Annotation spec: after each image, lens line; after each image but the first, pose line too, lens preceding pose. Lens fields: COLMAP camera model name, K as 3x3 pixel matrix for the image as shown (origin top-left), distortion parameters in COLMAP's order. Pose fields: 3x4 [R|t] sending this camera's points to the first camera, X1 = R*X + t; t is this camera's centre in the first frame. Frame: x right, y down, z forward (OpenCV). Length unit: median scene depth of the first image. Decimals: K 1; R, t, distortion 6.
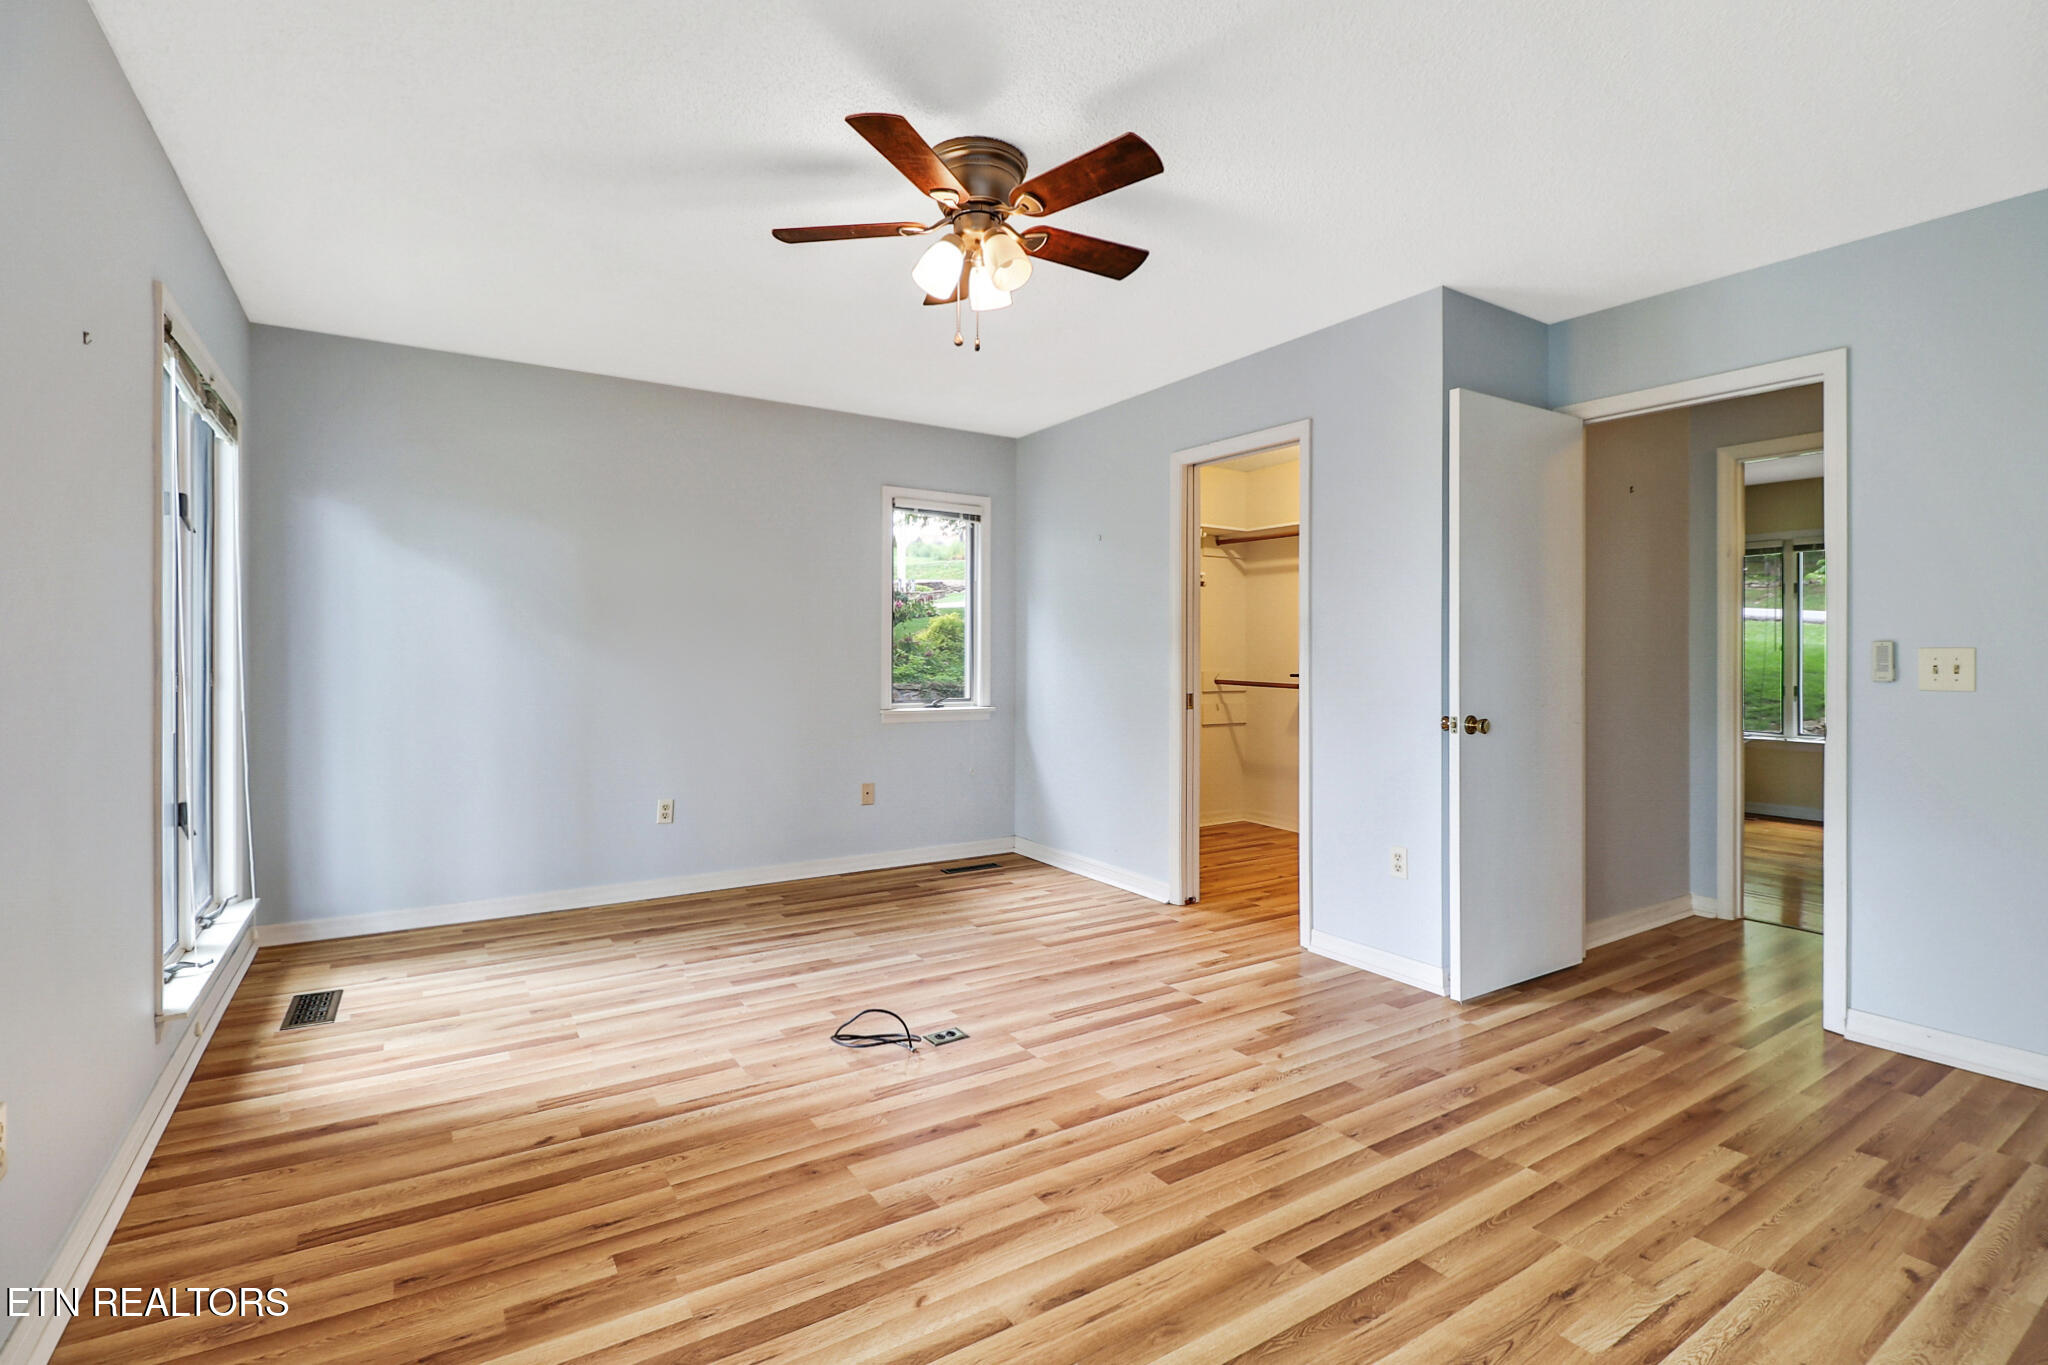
lens RADIAL K [[939.6, 0, 1009.3], [0, 939.6, 656.8], [0, 0, 1]] dist [0.013526, -0.021714]
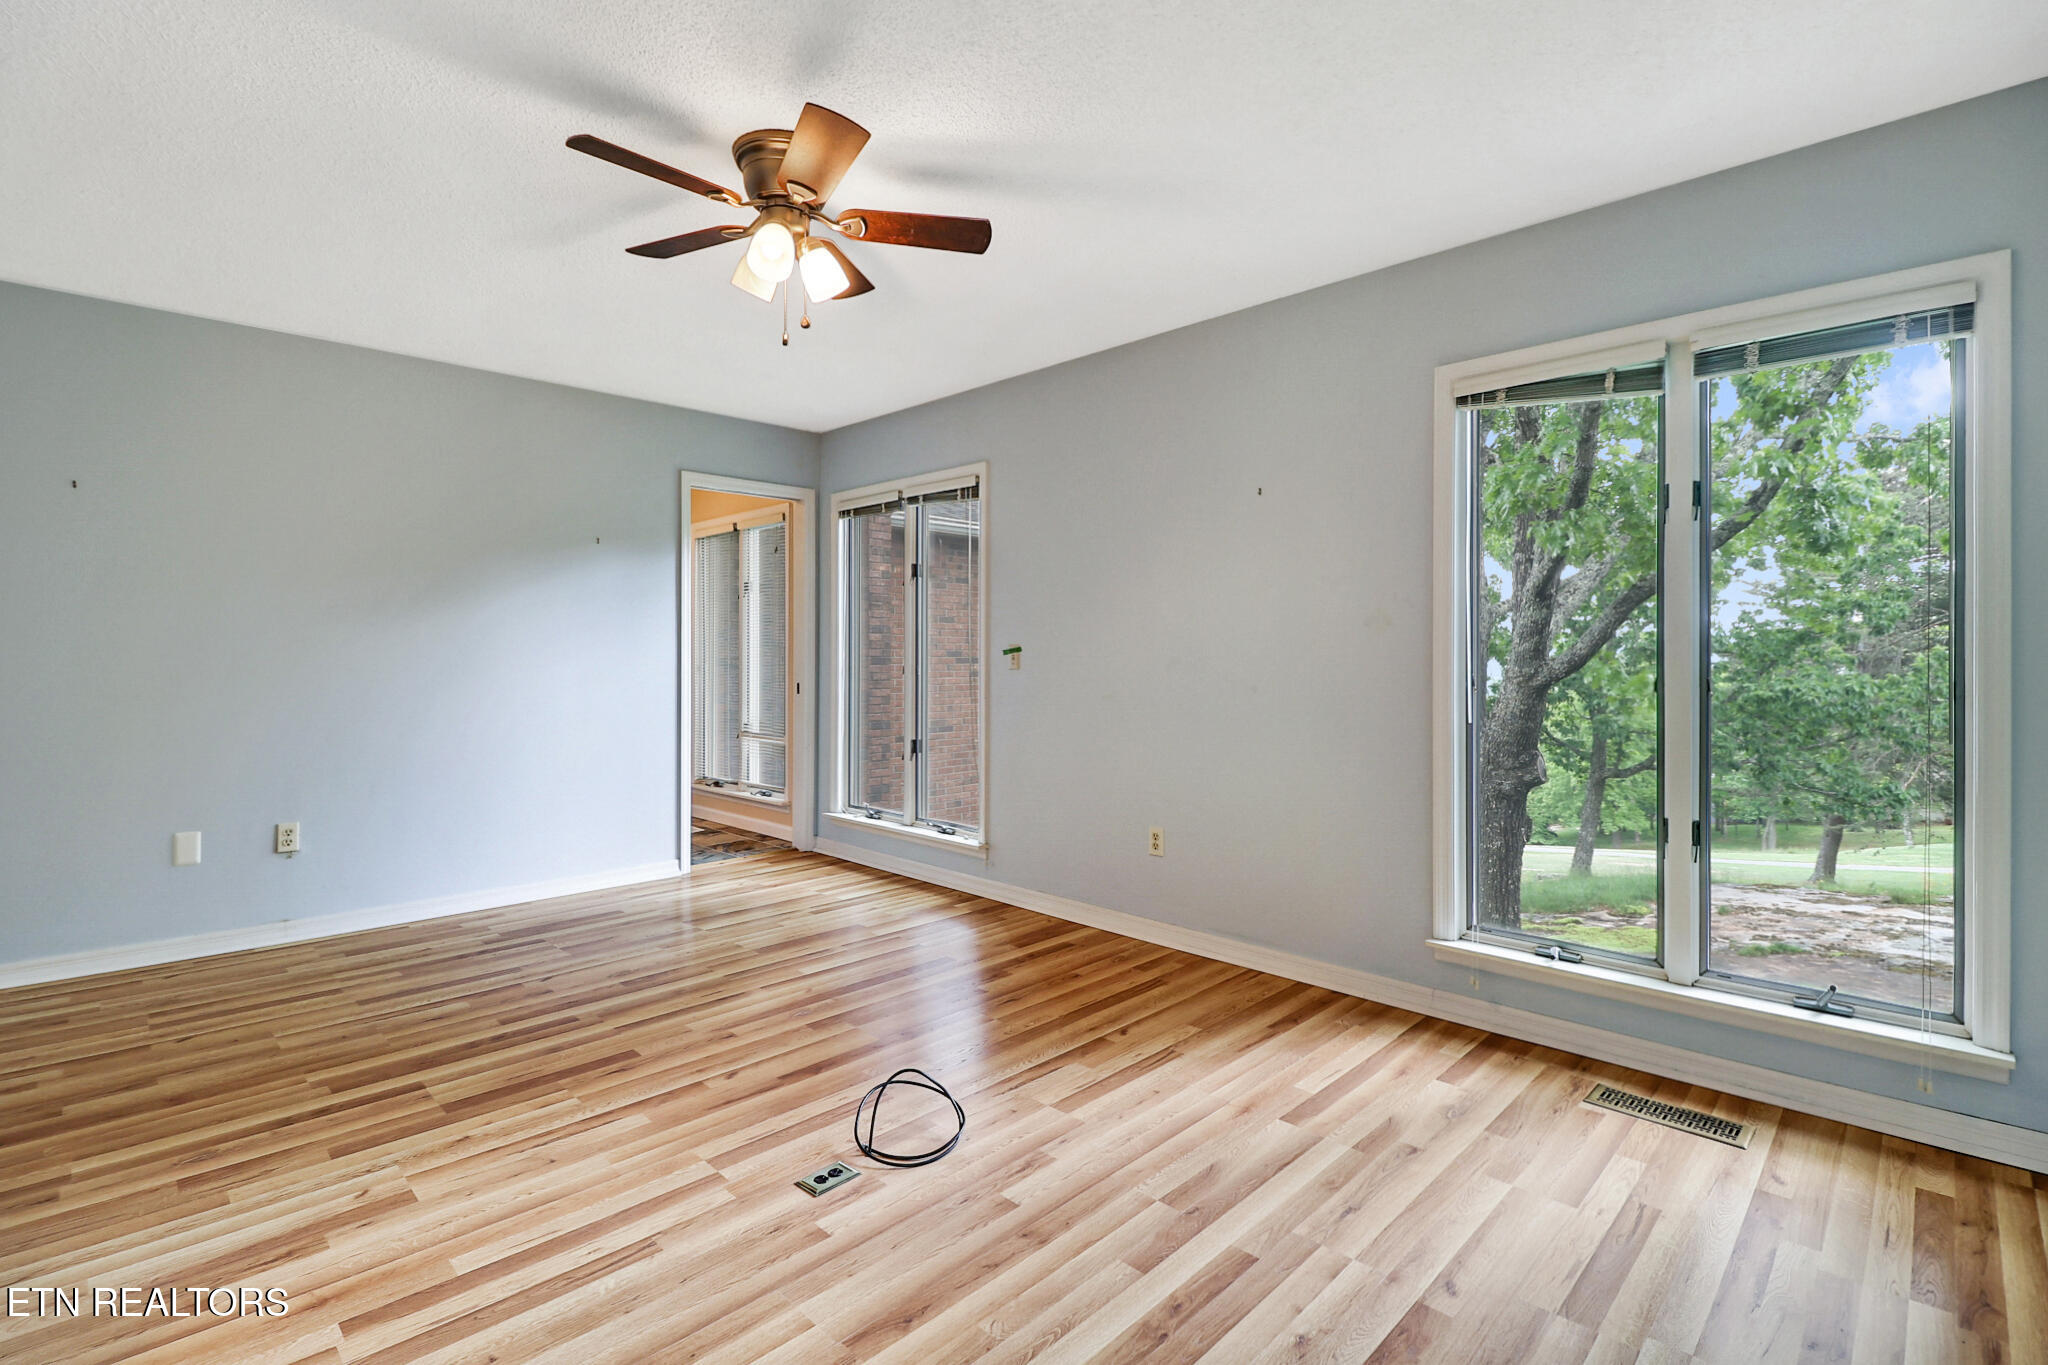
lens RADIAL K [[939.6, 0, 1009.3], [0, 939.6, 656.8], [0, 0, 1]] dist [0.013526, -0.021714]
pose [[-0.976490, -0.005083, -0.215505, -0.053500], [-0.003688, 0.999970, -0.006878, 0.006416], [0.215533, -0.005922, -0.976479, 2.065552]]
